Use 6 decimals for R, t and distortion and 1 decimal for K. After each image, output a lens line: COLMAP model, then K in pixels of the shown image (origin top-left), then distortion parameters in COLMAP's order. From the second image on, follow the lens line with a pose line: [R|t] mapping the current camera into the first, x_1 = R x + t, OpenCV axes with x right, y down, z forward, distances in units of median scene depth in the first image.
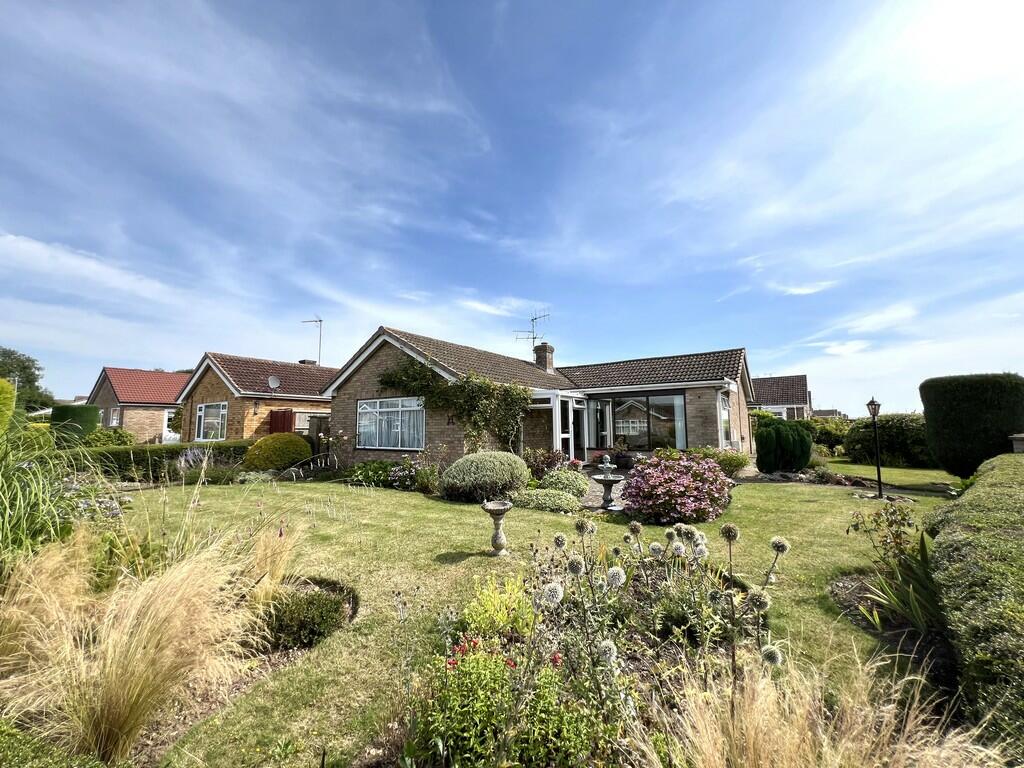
lens RADIAL K [[413.2, 0, 508.0], [0, 413.2, 414.1], [0, 0, 1]] dist [-0.027902, -0.000063]
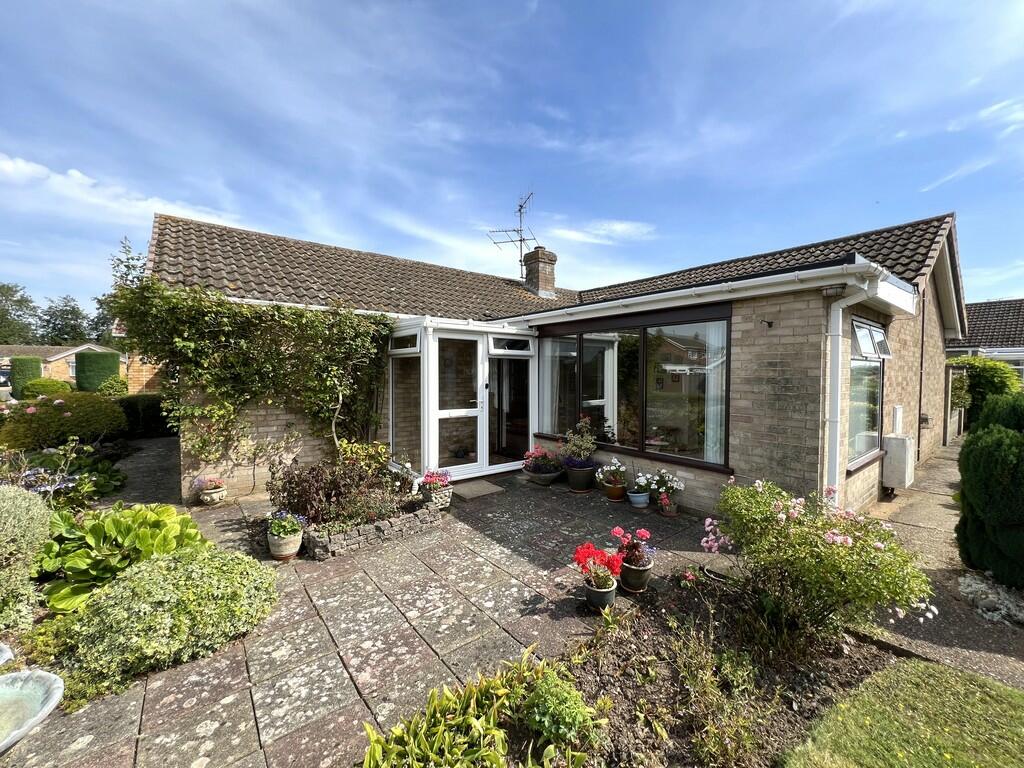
lens RADIAL K [[412.2, 0, 512.0], [0, 412.2, 384.0], [0, 0, 1]] dist [-0.000621, -0.000121]
pose [[0.959759, 0.017677, -0.280267, 0.218962], [0.000704, 0.997862, 0.065348, -0.008284], [0.280823, -0.062916, 0.957695, 0.369295]]
